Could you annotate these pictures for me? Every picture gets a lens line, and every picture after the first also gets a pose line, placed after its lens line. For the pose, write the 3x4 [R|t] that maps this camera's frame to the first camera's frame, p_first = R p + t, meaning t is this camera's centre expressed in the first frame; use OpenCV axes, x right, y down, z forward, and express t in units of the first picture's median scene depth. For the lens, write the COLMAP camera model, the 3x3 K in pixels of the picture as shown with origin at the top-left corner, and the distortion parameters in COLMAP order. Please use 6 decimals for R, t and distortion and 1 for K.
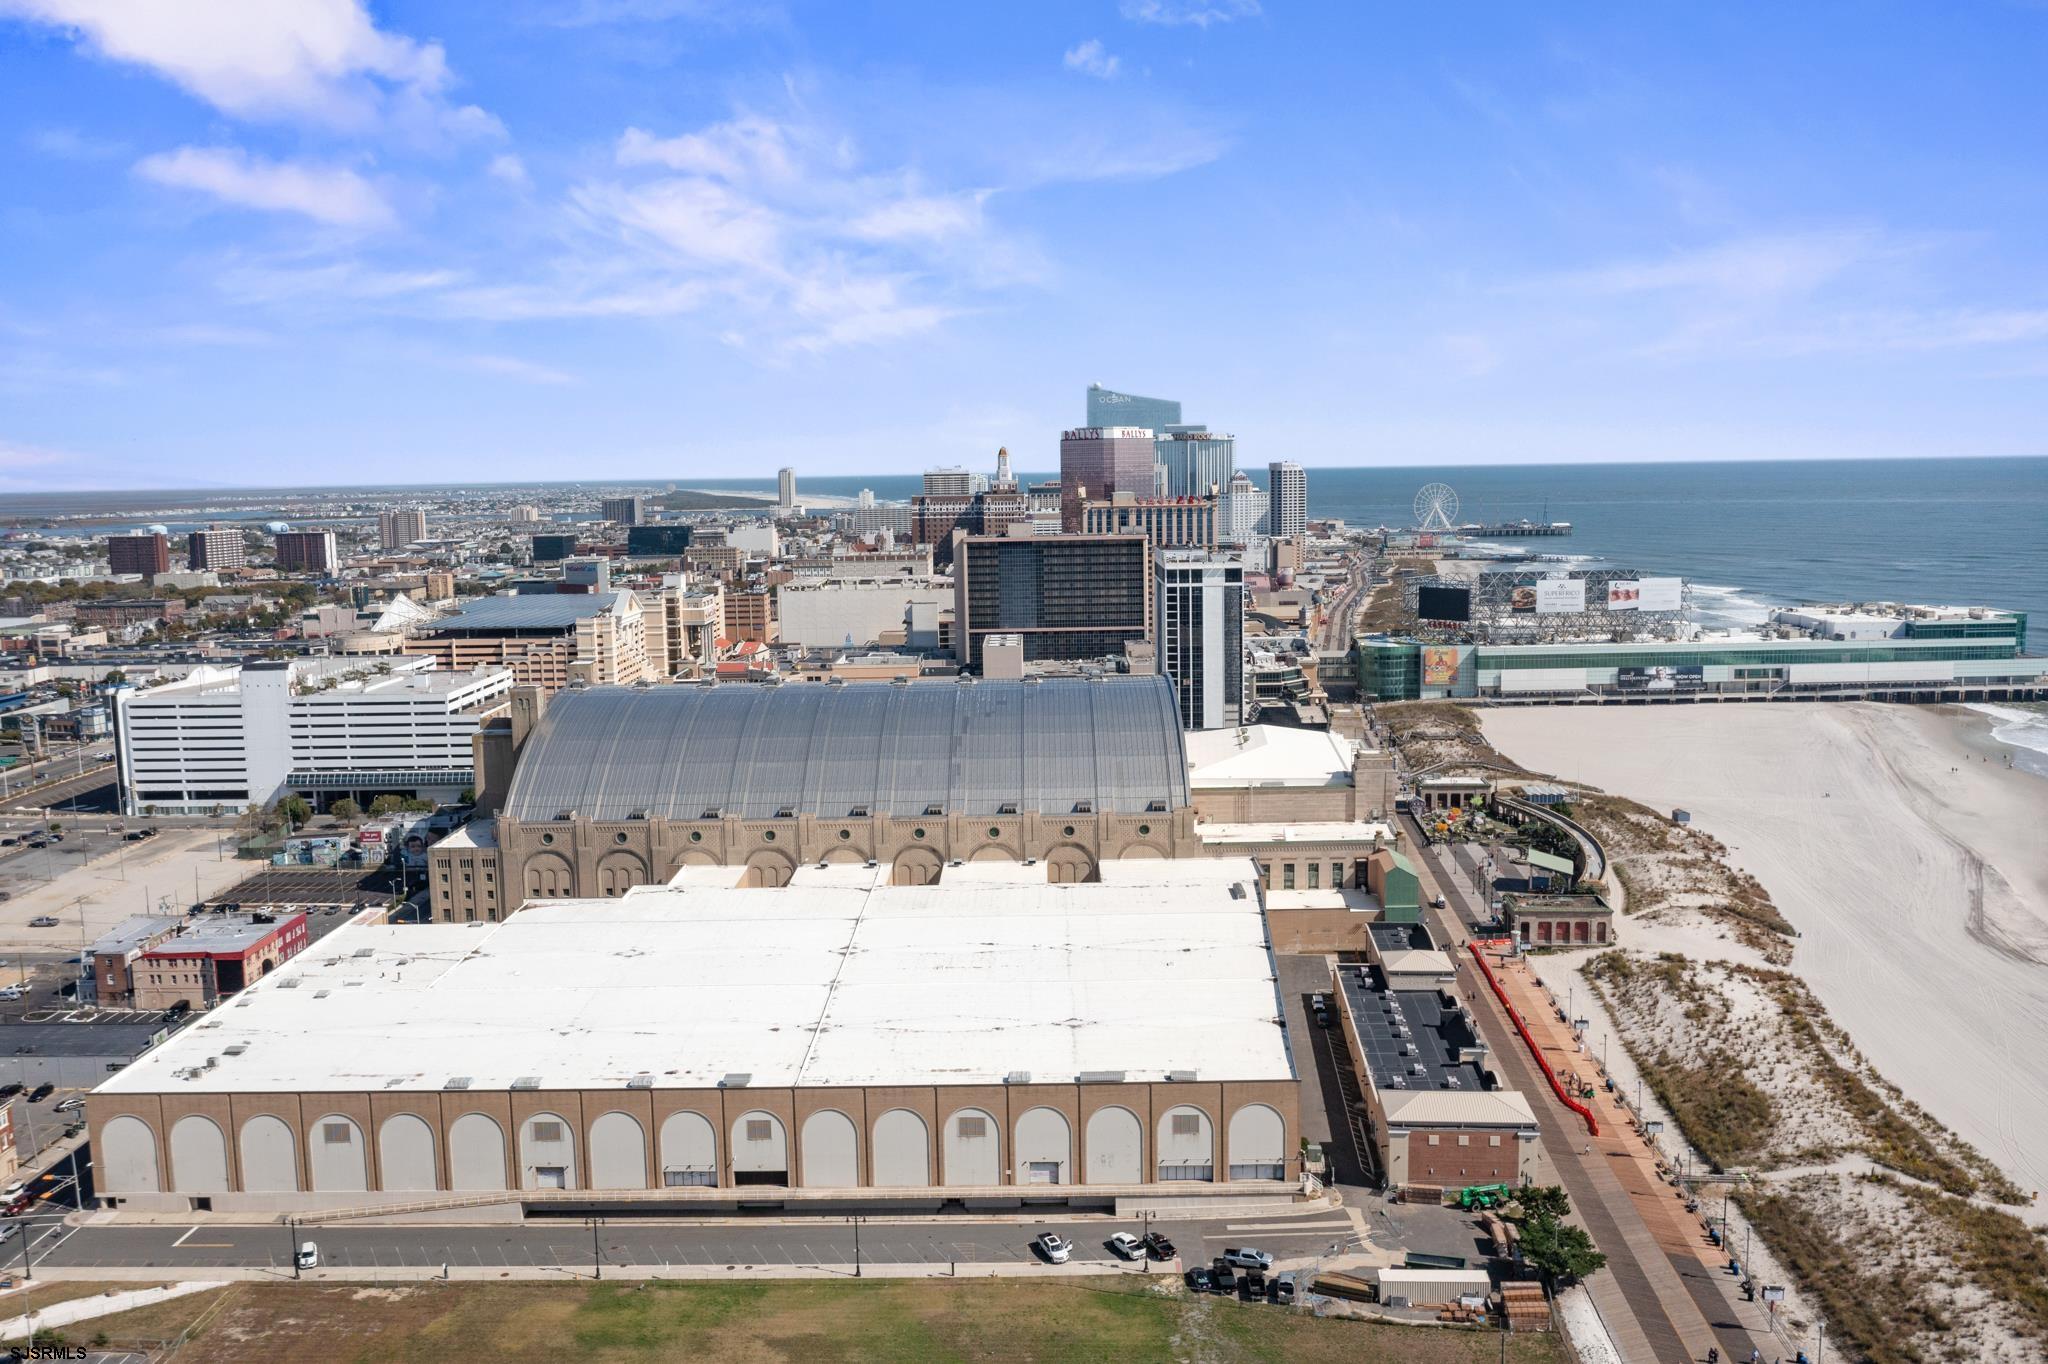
lens RADIAL K [[1614.6, 0, 1024.0], [0, 1614.6, 682.0], [0, 0, 1]] dist [-0.029478, 0.013401]
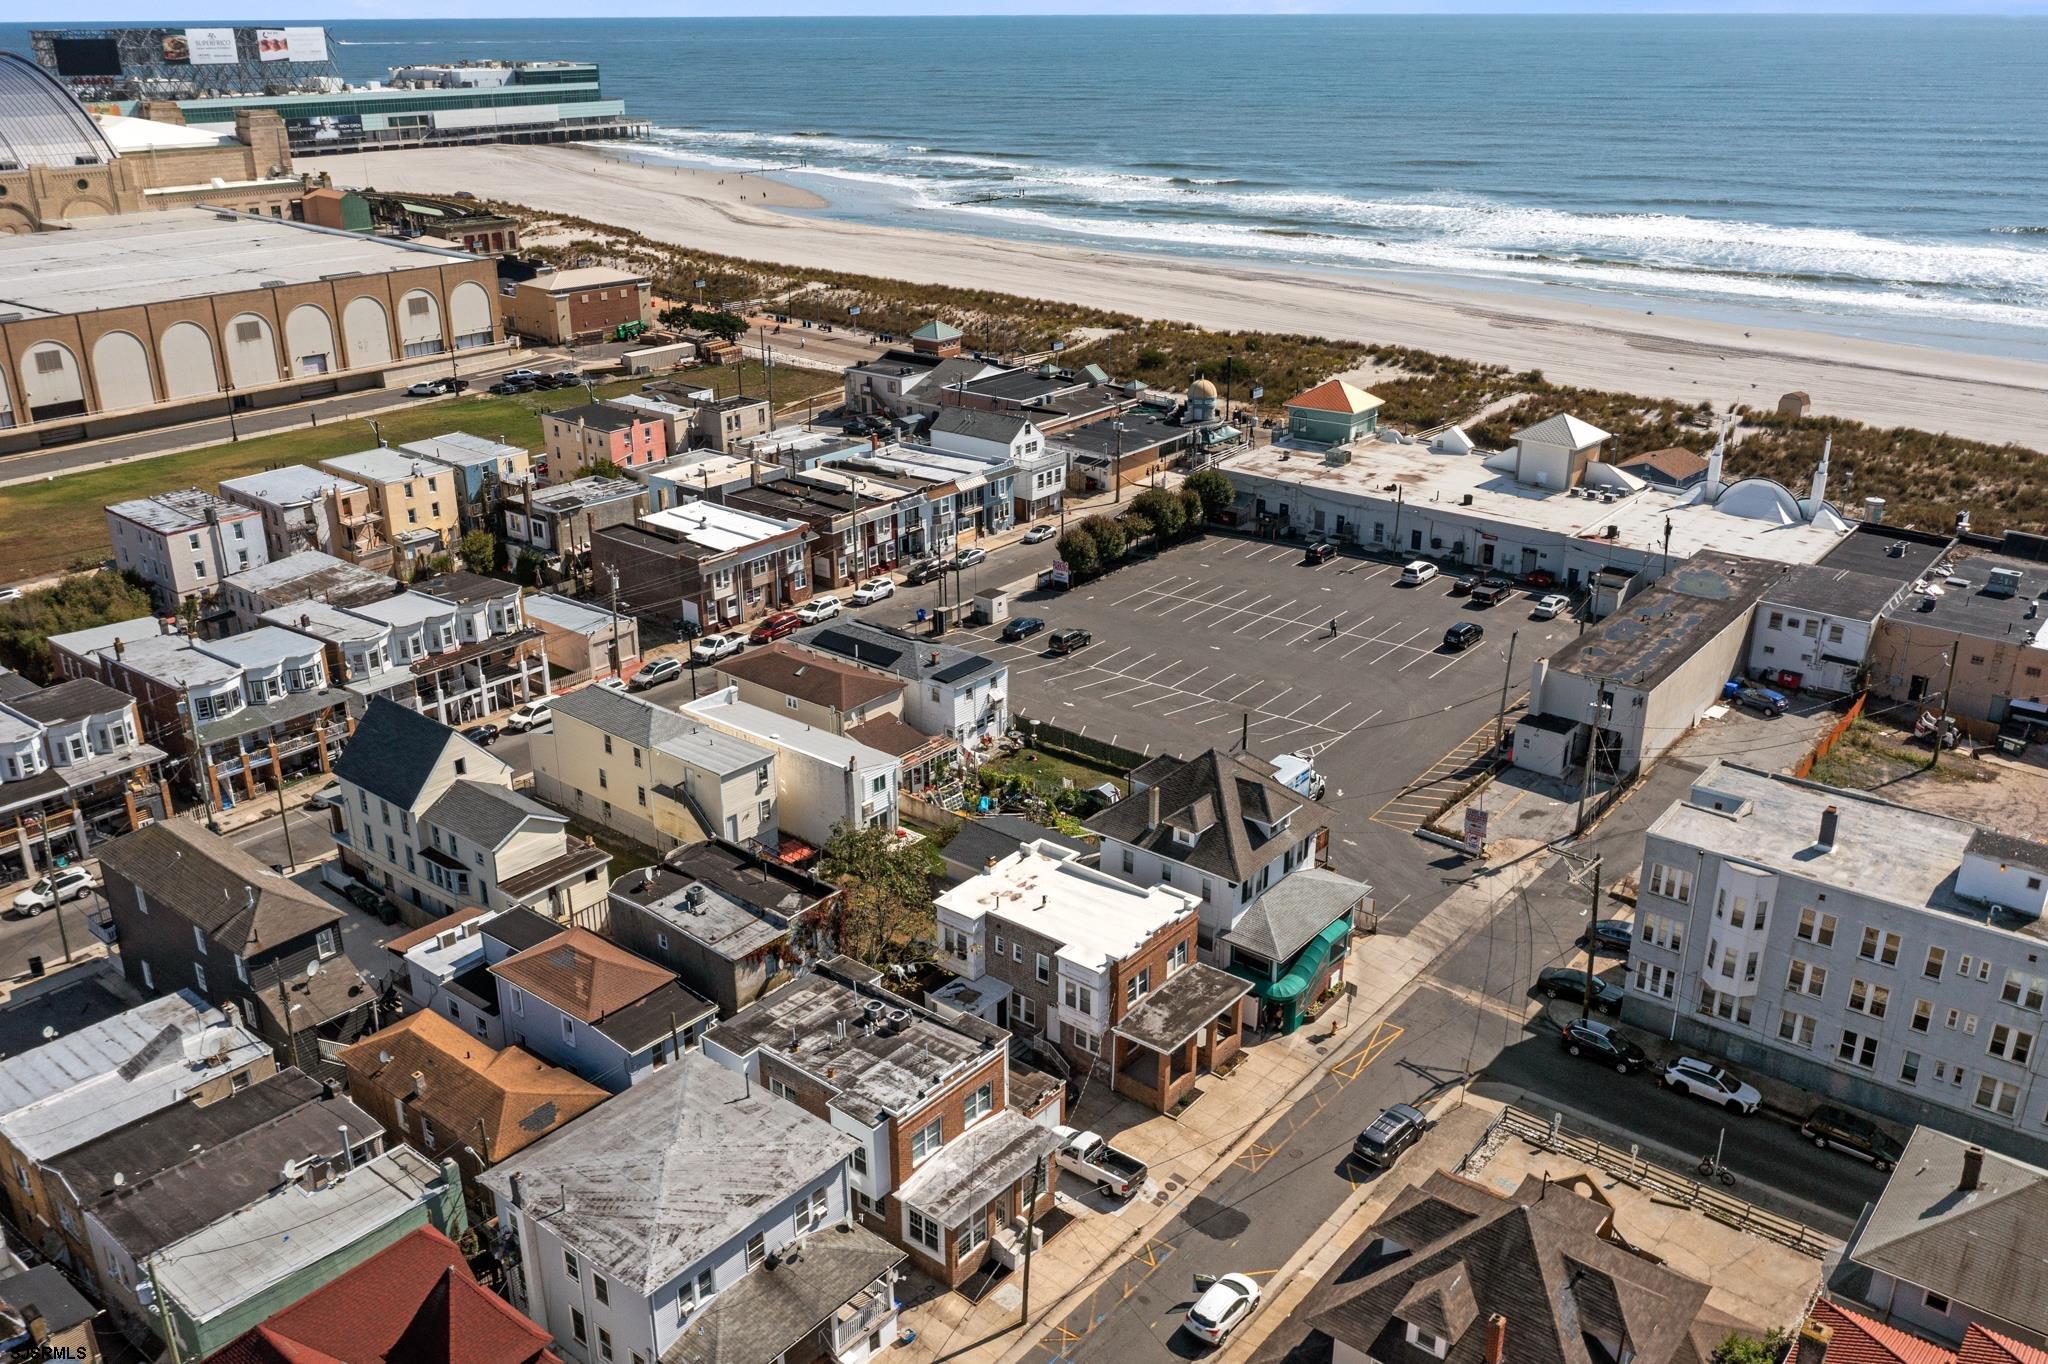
lens RADIAL K [[1654.0, 0, 1024.0], [0, 1654.0, 682.0], [0, 0, 1]] dist [-0.021360, 0.008527]
pose [[0.617865, -0.278166, 0.735436, -0.254536], [0.093651, 0.954708, 0.282422, 0.098956], [-0.780687, -0.105625, 0.615931, -0.063388]]
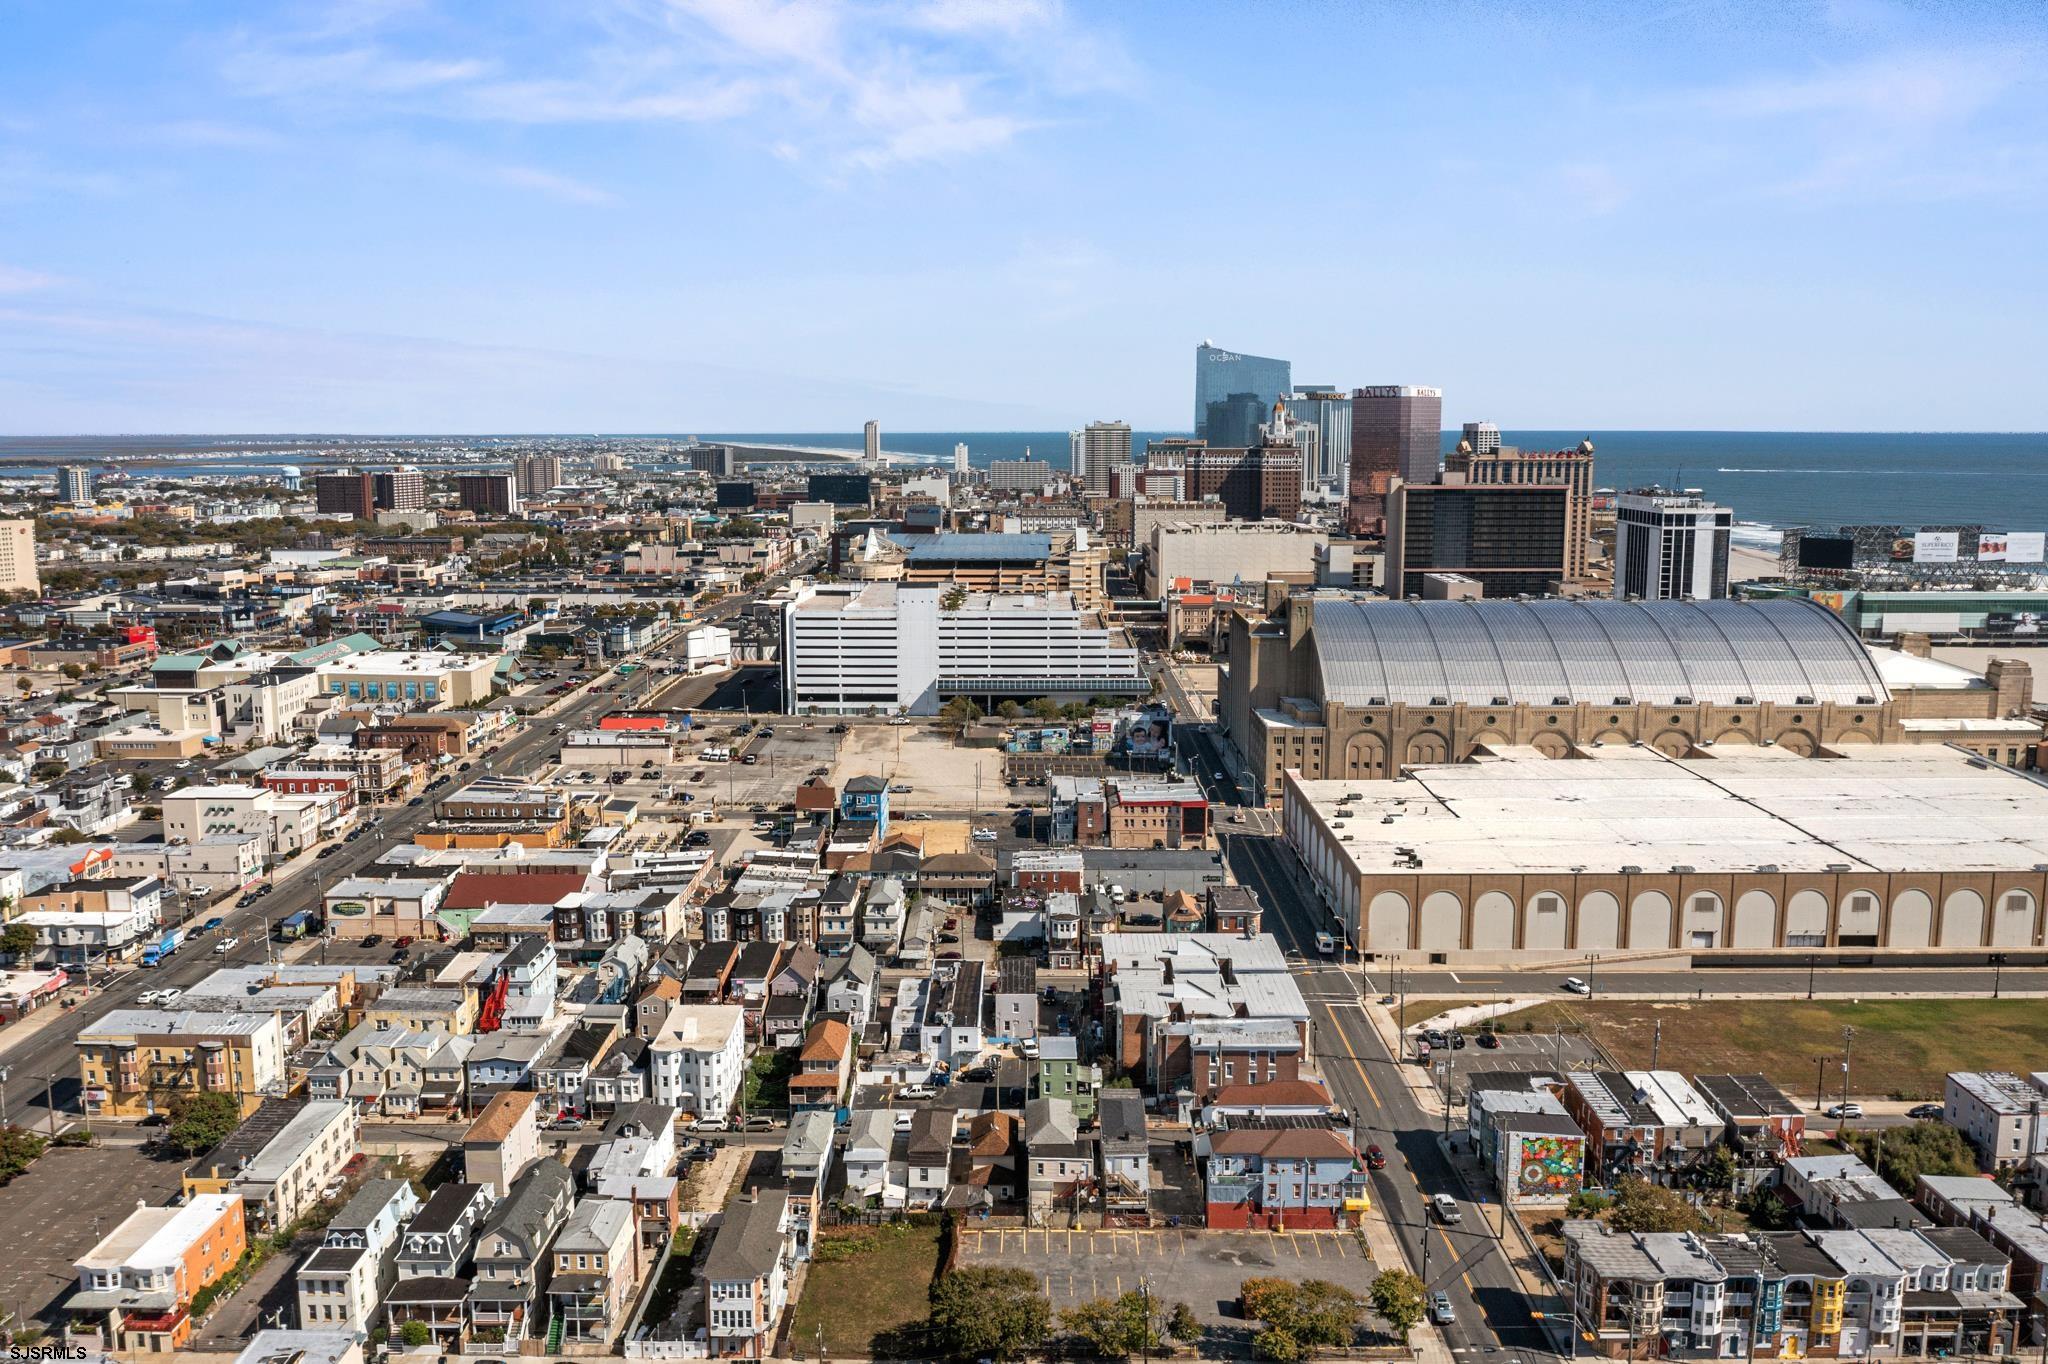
lens RADIAL K [[1673.8, 0, 1024.0], [0, 1673.8, 682.0], [0, 0, 1]] dist [-0.020394, 0.000196]
pose [[0.999781, 0.014751, 0.014816, -0.373965], [-0.015044, 0.999689, 0.019870, 0.031142], [-0.014519, -0.020089, 0.999693, -0.161618]]
